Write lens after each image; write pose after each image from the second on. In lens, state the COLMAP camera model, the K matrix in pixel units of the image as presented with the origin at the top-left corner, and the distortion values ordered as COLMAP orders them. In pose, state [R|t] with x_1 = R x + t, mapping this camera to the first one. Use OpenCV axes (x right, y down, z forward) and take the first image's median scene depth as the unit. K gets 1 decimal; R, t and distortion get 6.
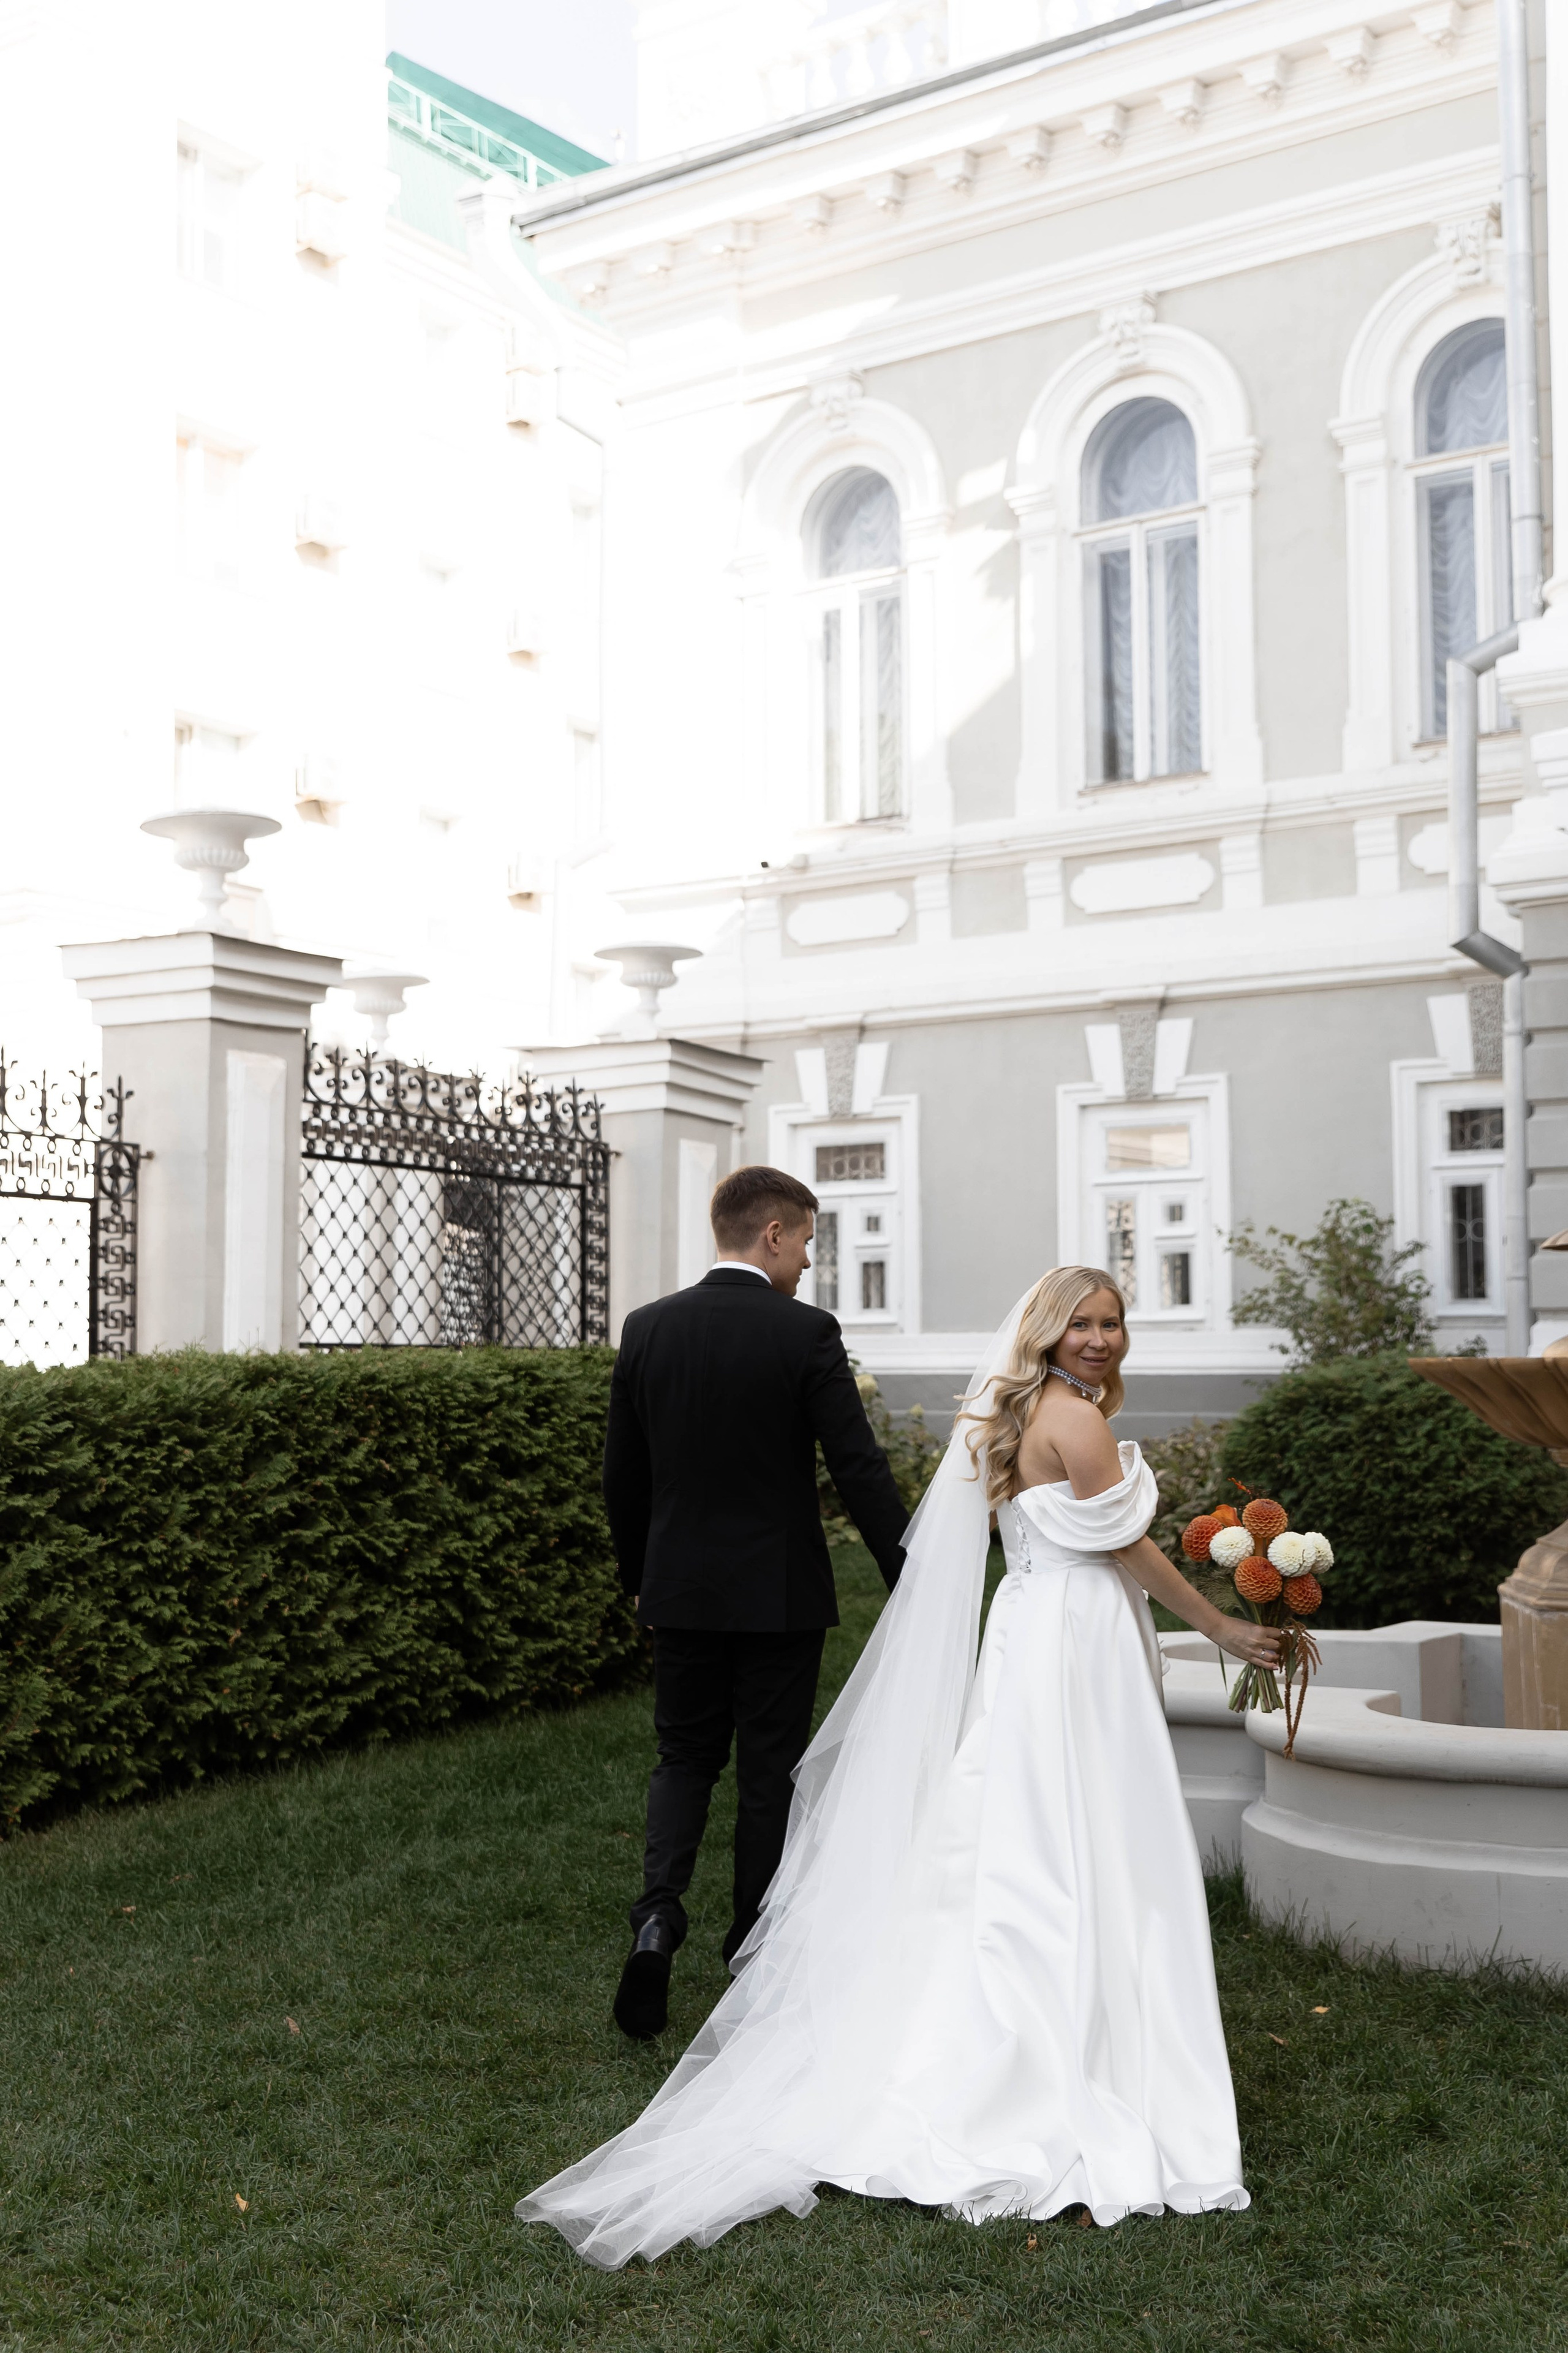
lens RADIAL K [[2710.7, 0, 731.5], [0, 2710.7, 1209.4], [0, 0, 1]] dist [-0.009681, 0.000000]
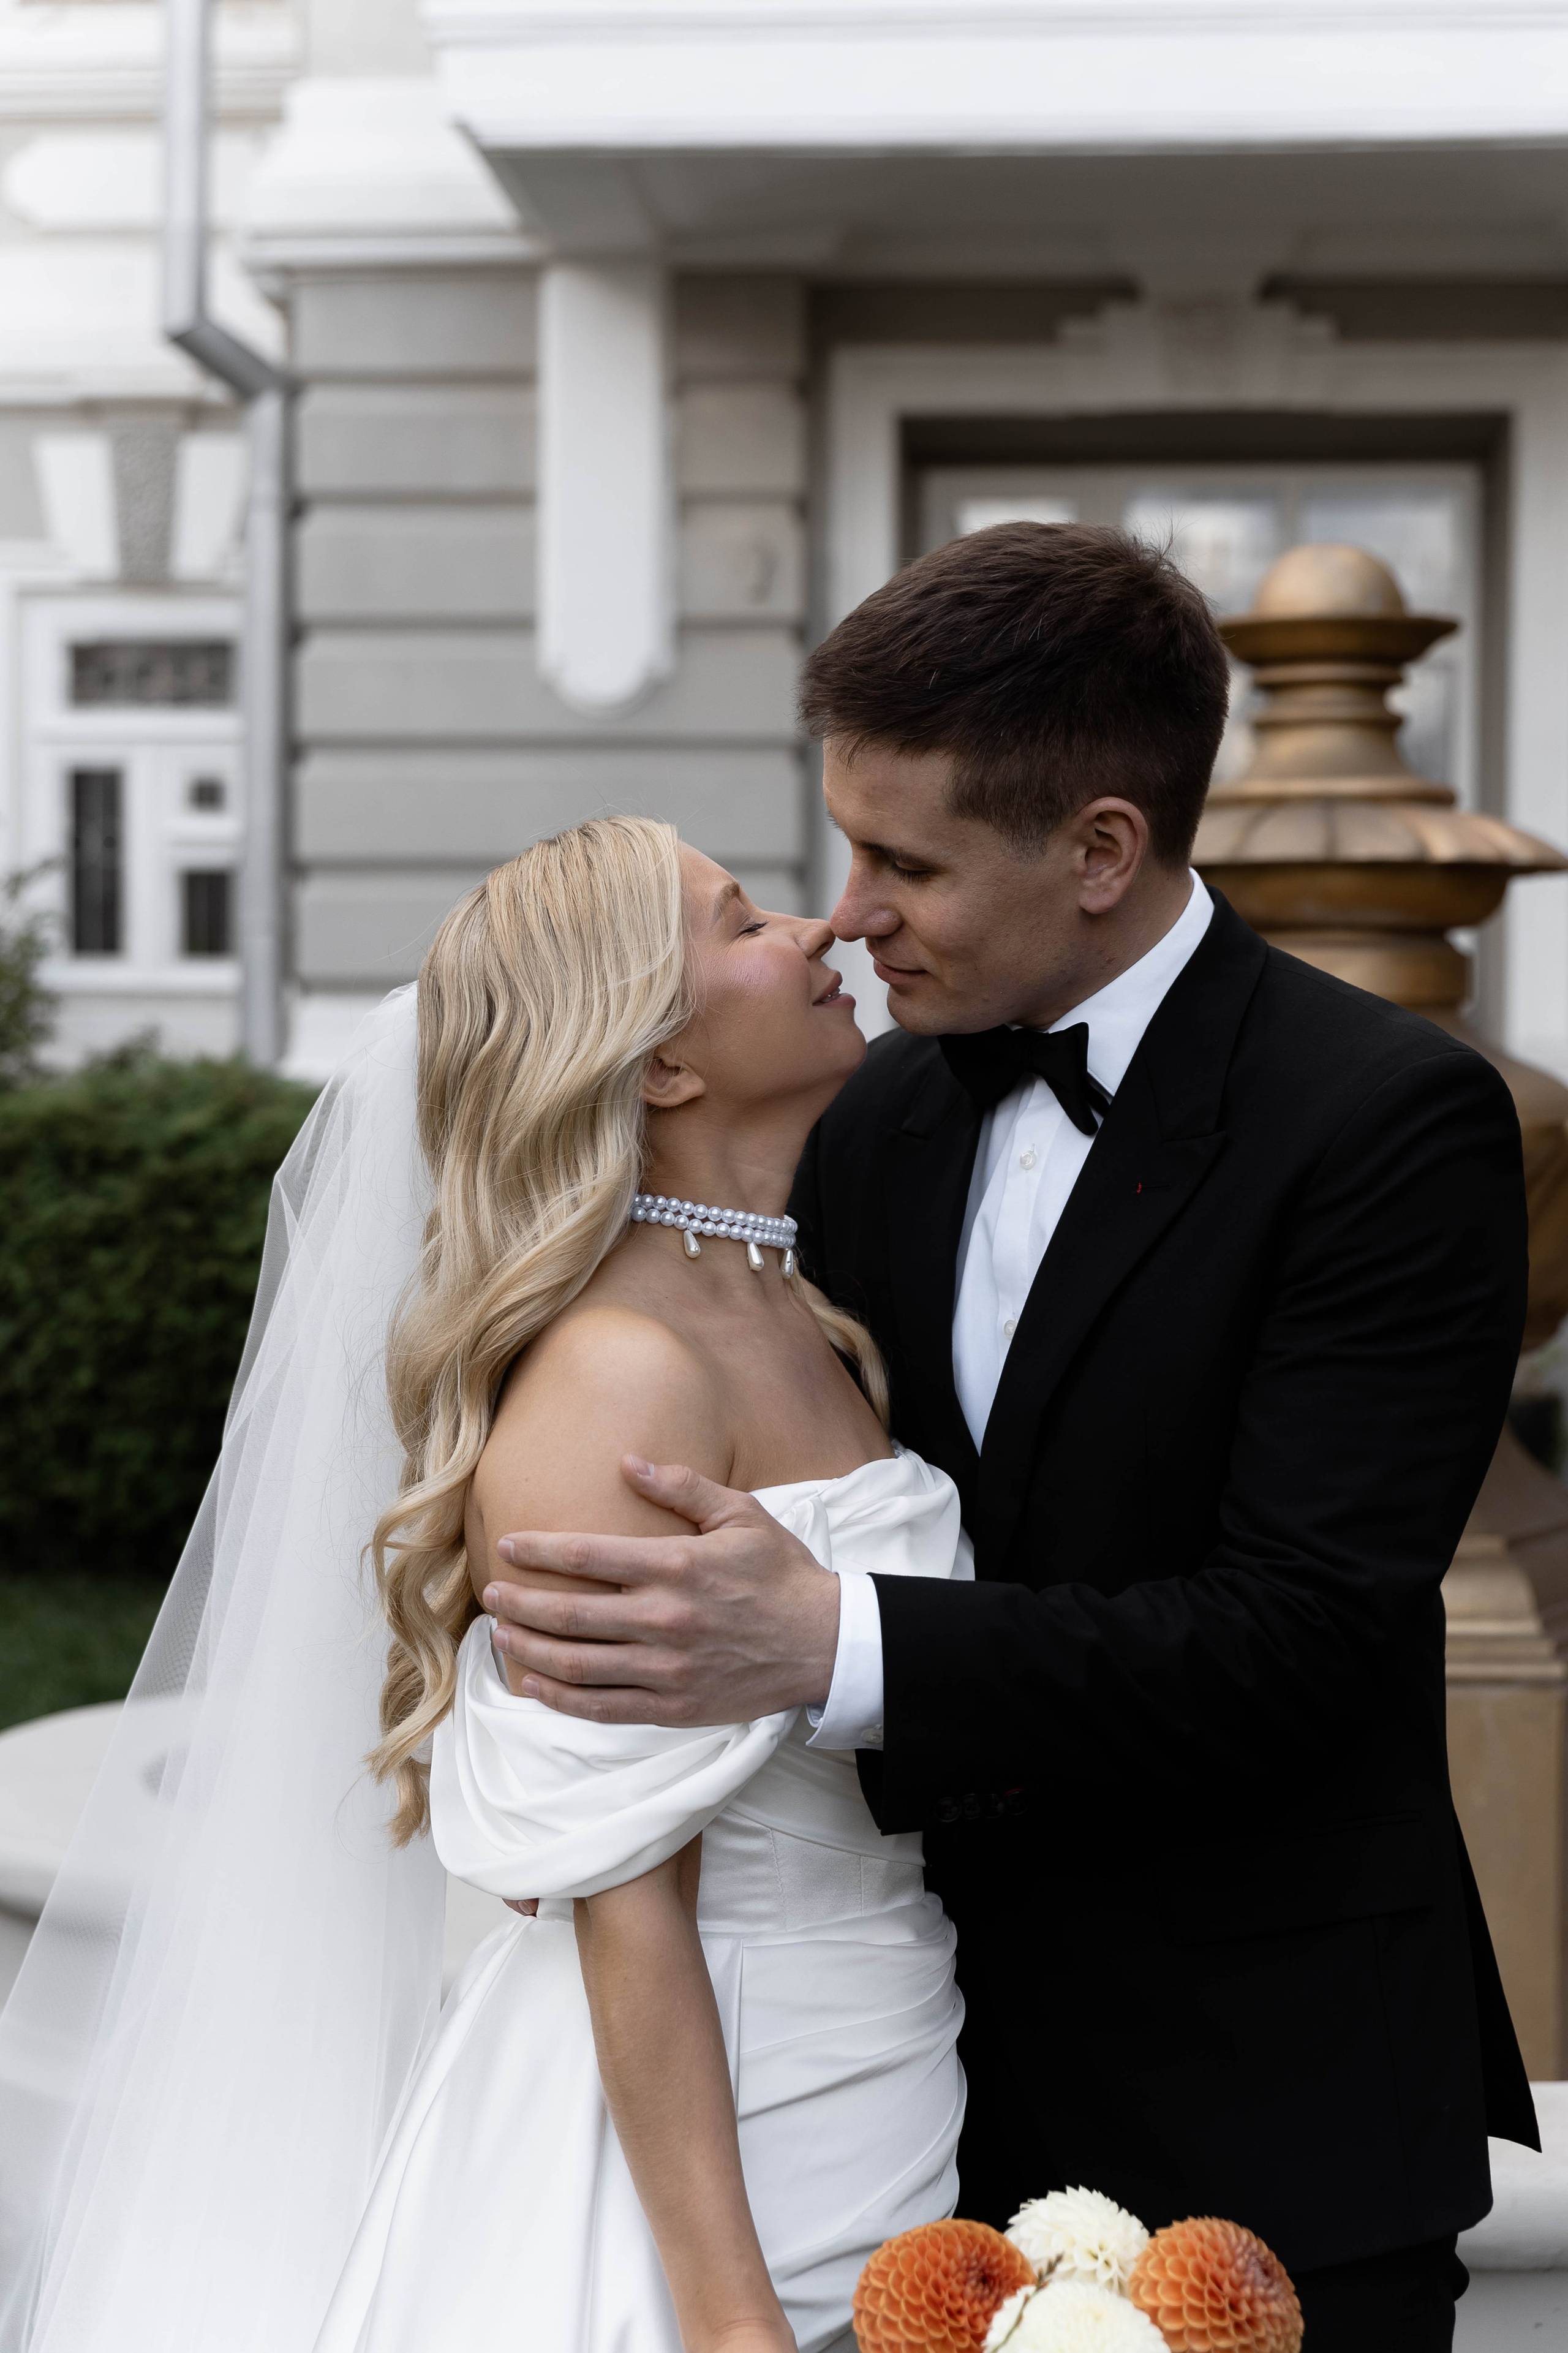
lens RADIAL K [[3866.7, 0, 792.5], [0, 3866.7, 1176.0], [0, 0, 1]] dist [0.012370, 0.000000]
pose [[0.858026, -0.009451, 0.513519, -0.032571], [-0.036991, 0.996097, 0.080141, 0.006615], [-0.512272, -0.087758, 0.854328, 0.192495]]
